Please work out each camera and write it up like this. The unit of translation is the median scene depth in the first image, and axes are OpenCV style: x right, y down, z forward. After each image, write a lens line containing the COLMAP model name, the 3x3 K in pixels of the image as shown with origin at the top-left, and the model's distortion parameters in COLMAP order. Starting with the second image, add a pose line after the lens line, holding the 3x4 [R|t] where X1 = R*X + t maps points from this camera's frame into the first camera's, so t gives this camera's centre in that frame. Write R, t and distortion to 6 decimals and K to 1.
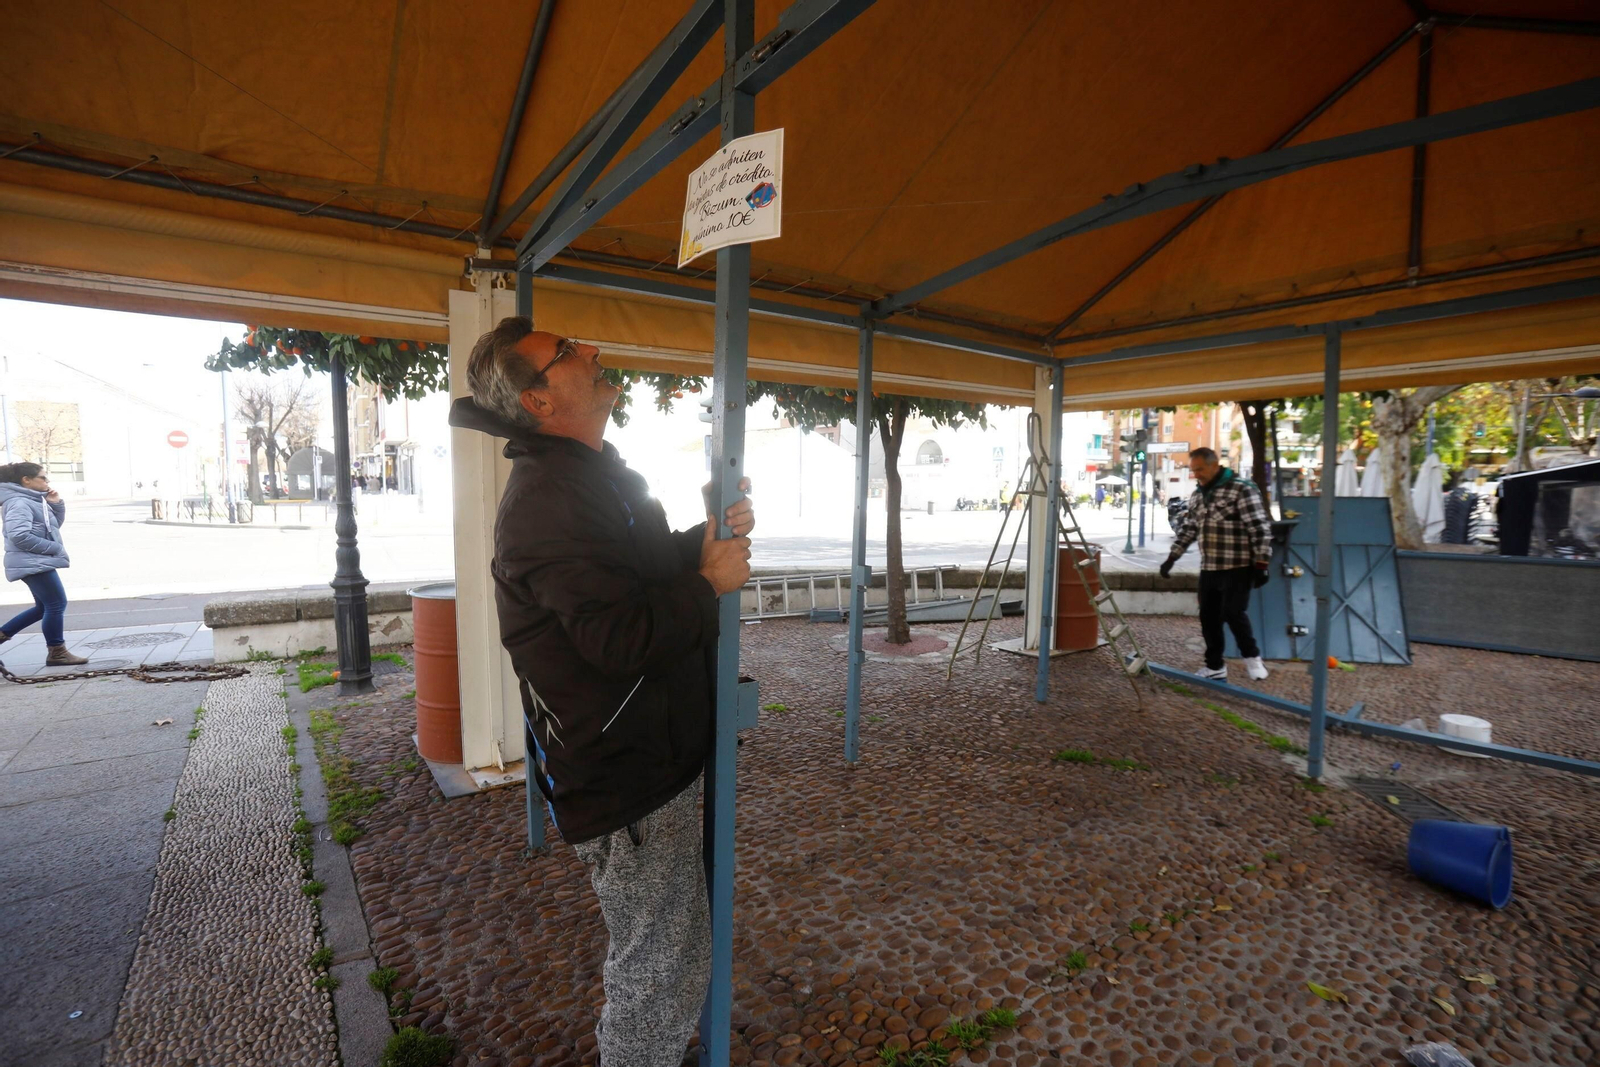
lens RADIAL K [[735.9, 0, 788.0], [0, 735.9, 538.9], [0, 0, 1]] dist [-0.075431, 0.028452]
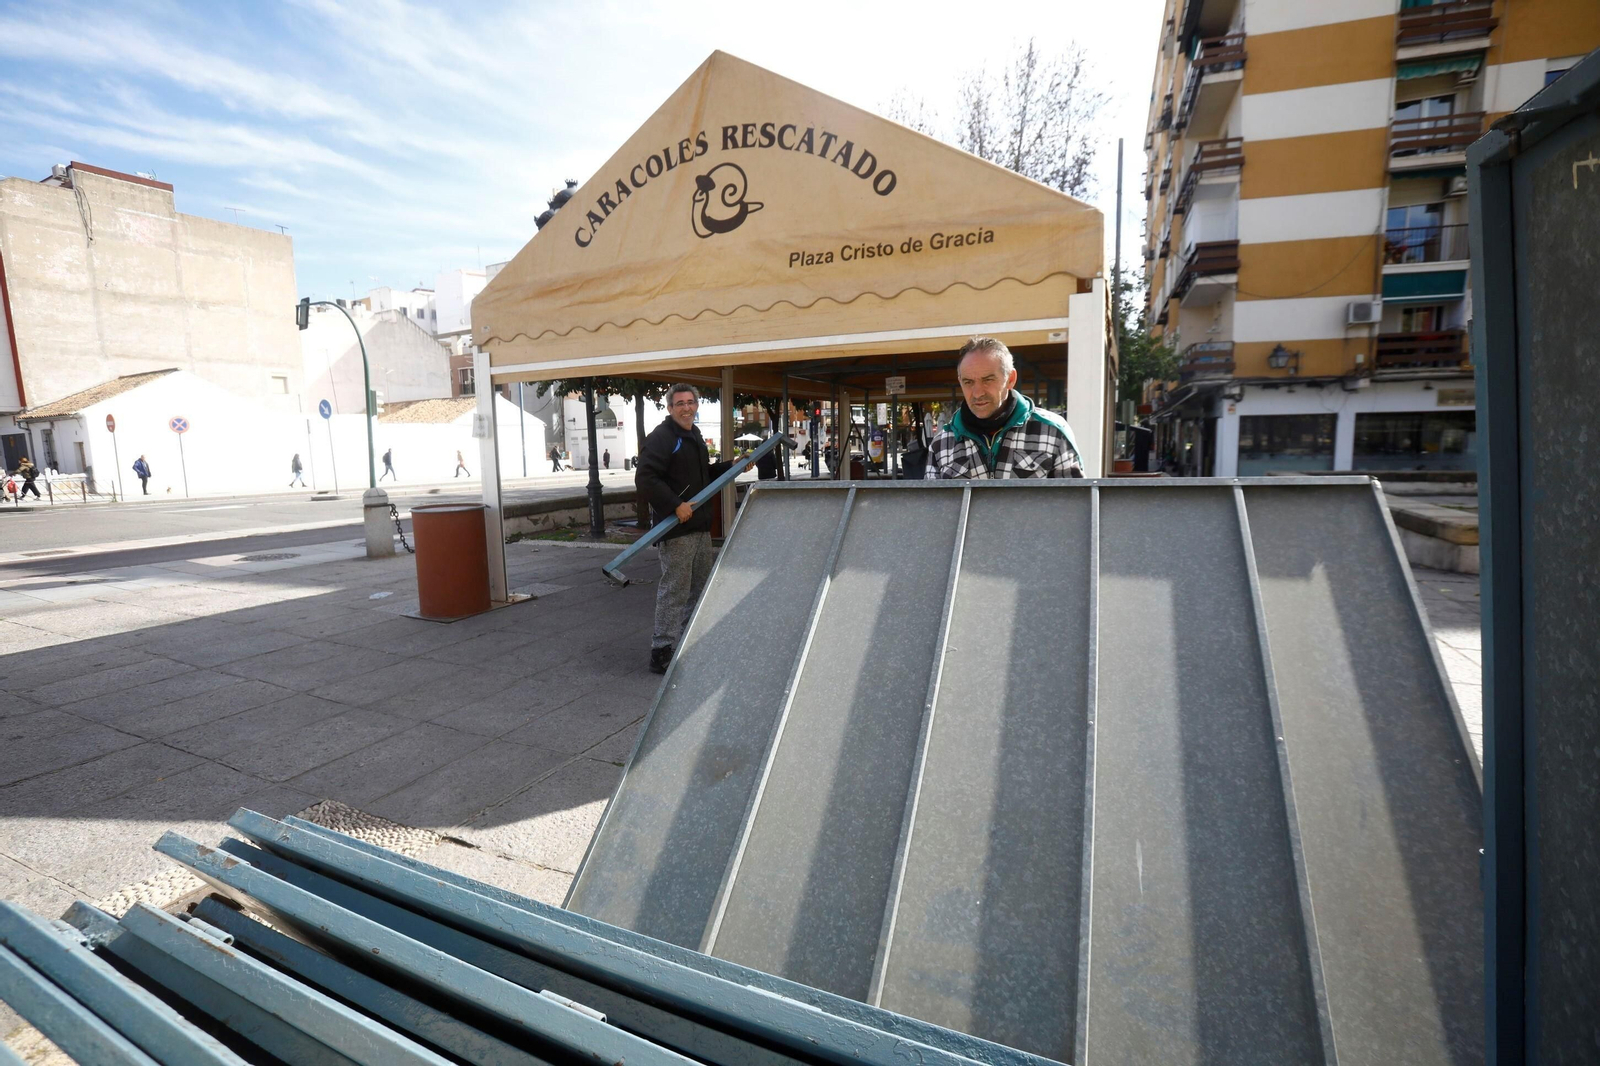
lens RADIAL K [[735.9, 0, 788.0], [0, 735.9, 538.4], [0, 0, 1]] dist [-0.075431, 0.028452]
pose [[0.872973, -0.086440, 0.480048, -0.915596], [0.062491, 0.995882, 0.065682, 0.083301], [-0.483749, -0.027340, 0.874780, -0.930735]]
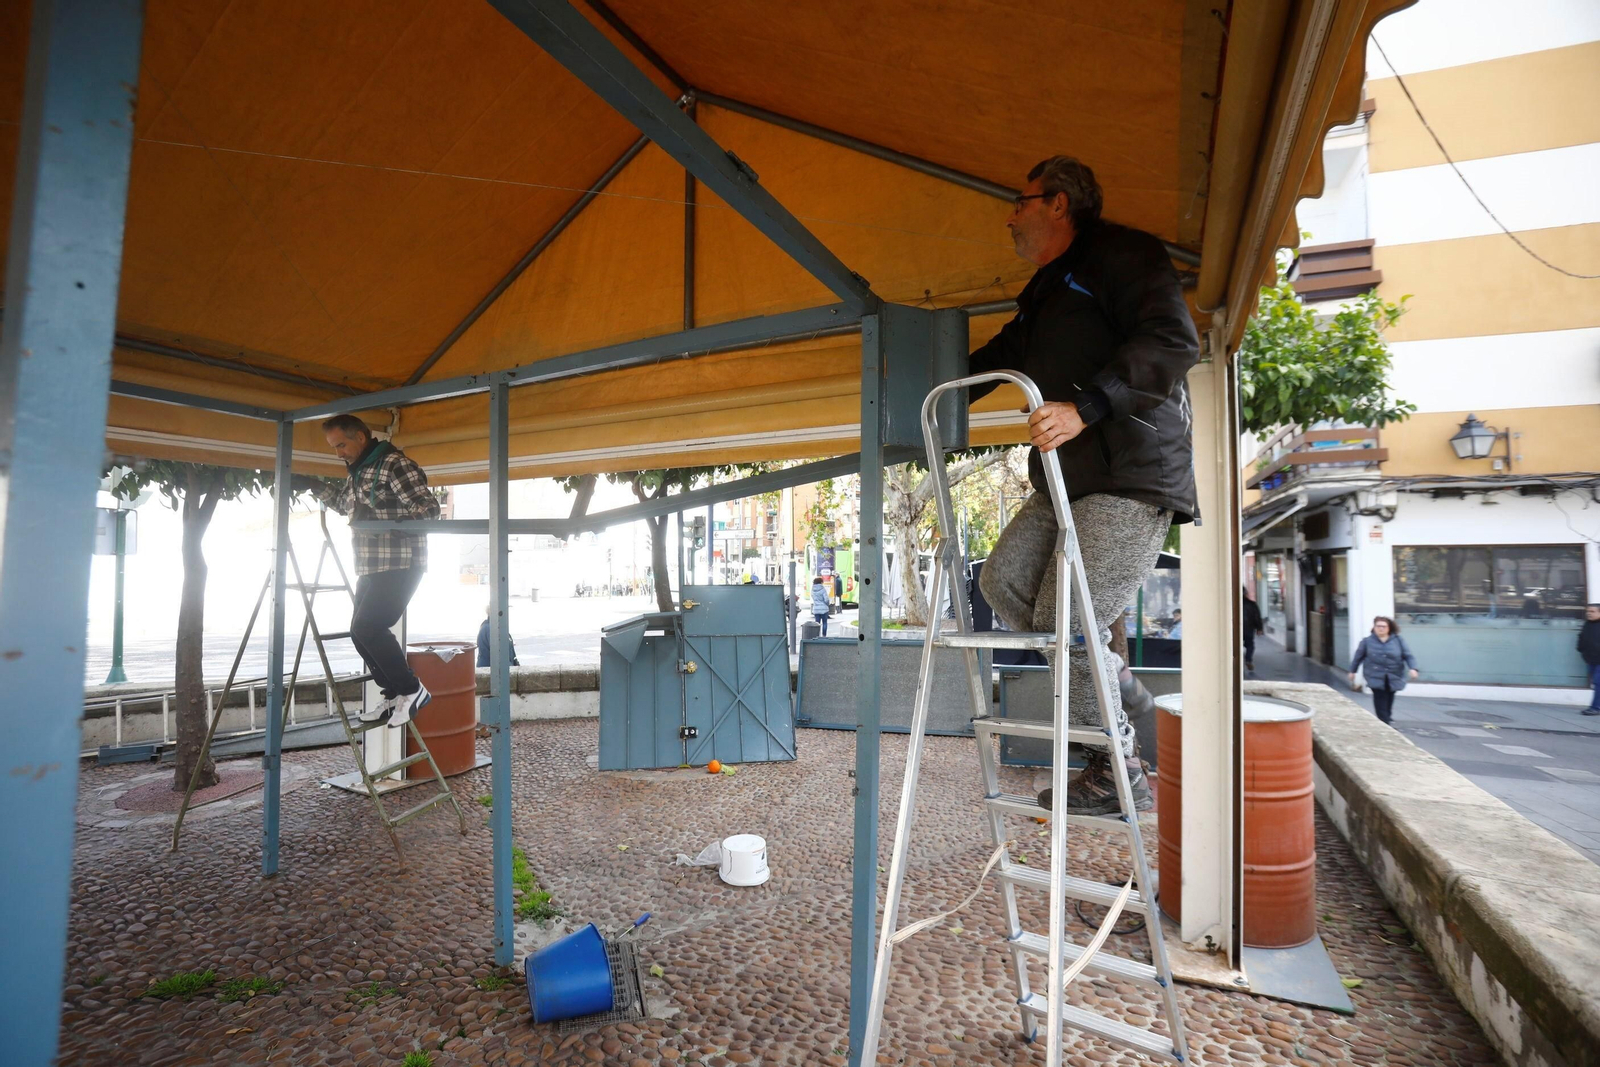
lens RADIAL K [[734.0, 0, 791.3], [0, 734.0, 537.3], [0, 0, 1]] dist [-0.079397, 0.033300]
pose [[0.892528, 0.018686, 0.450605, 0.368547], [0.034471, 0.993392, -0.109472, -0.011573], [-0.449673, 0.113239, 0.885986, 0.079667]]
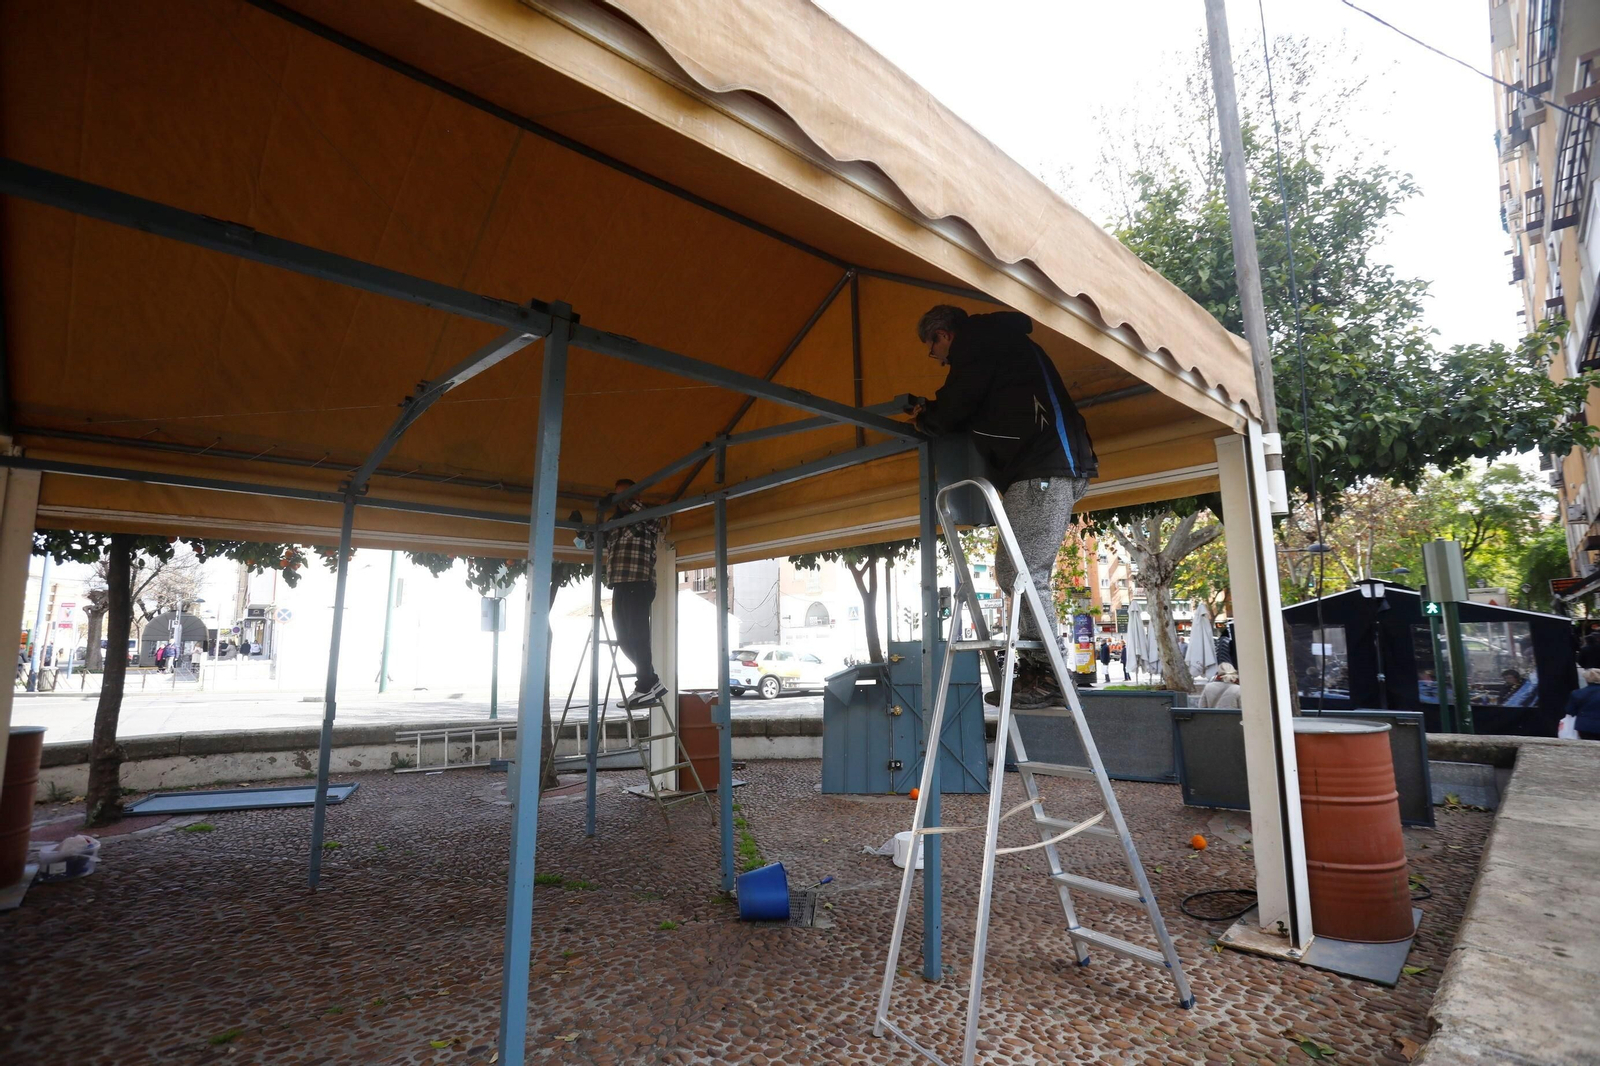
lens RADIAL K [[734.0, 0, 791.3], [0, 734.0, 536.8], [0, 0, 1]] dist [-0.079397, 0.033300]
pose [[0.994610, -0.001678, 0.103670, 0.401673], [0.024767, 0.974770, -0.221832, 0.028045], [-0.100682, 0.223204, 0.969558, -0.120451]]
